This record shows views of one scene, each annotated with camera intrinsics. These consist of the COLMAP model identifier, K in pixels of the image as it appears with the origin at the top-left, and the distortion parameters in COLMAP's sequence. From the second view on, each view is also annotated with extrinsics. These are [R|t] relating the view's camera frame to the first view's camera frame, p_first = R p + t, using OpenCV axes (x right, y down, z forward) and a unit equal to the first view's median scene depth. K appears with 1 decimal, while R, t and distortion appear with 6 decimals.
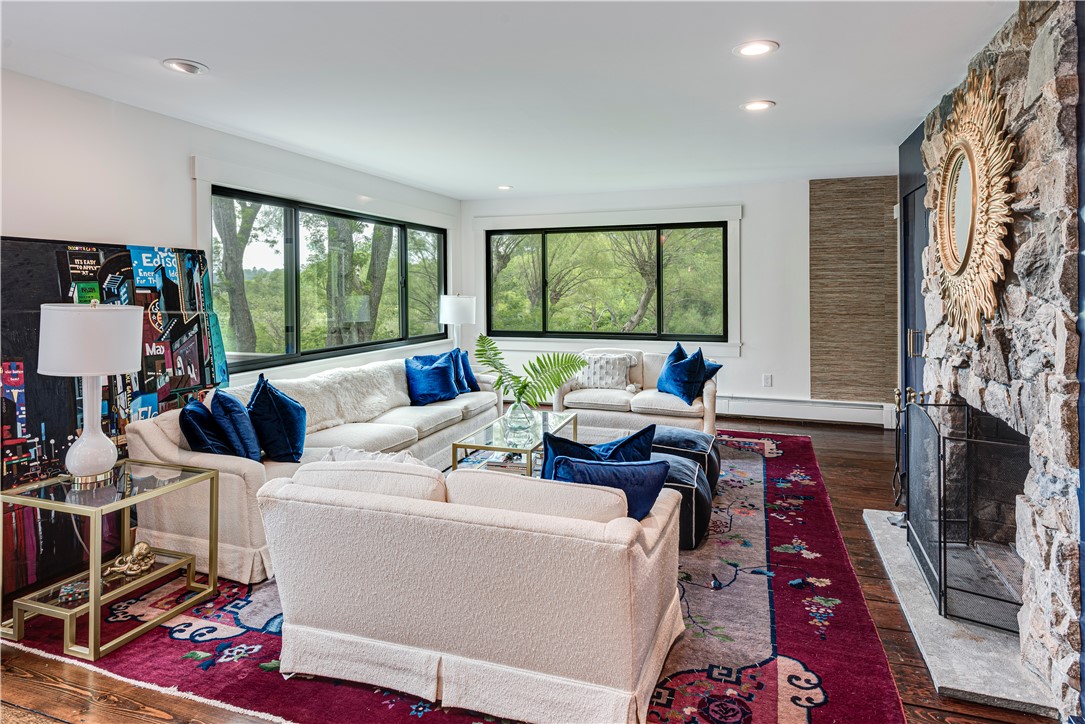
lens RADIAL K [[634.8, 0, 542.0], [0, 634.8, 291.4], [0, 0, 1]] dist [0.022924, -0.000531]
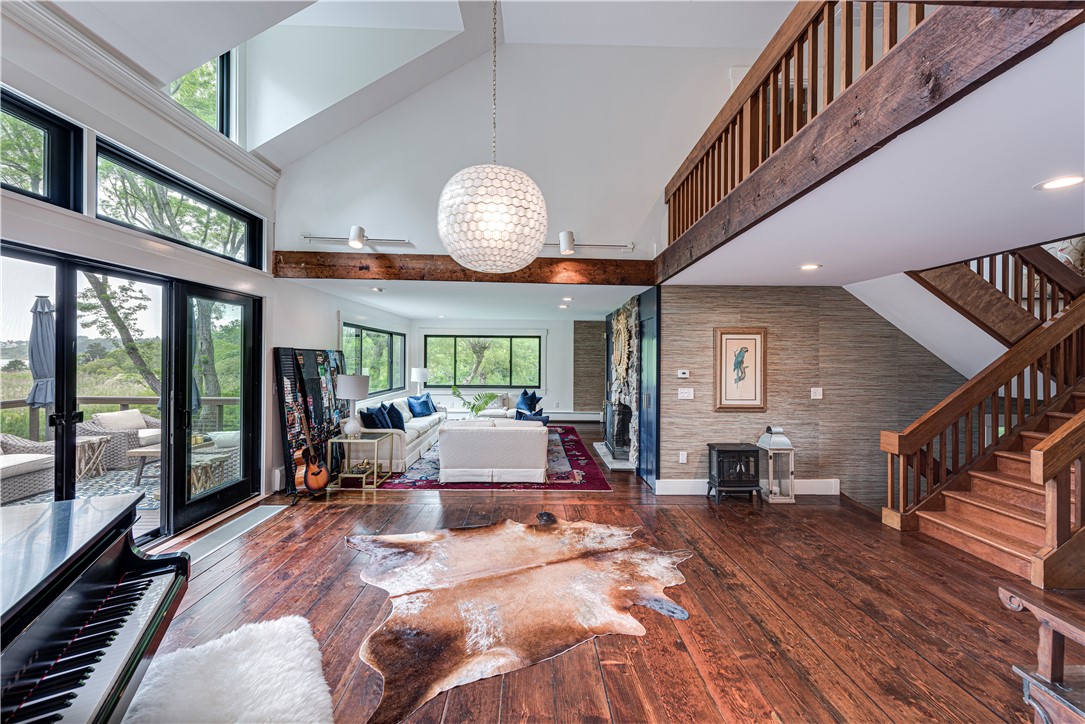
lens RADIAL K [[517.7, 0, 542.5], [0, 517.7, 362.0], [0, 0, 1]] dist [0.000674, -0.000009]
pose [[0.929309, 0.005741, 0.369257, -0.552260], [-0.009803, 0.999910, 0.009127, -0.047264], [-0.369172, -0.012101, 0.929282, -1.039586]]
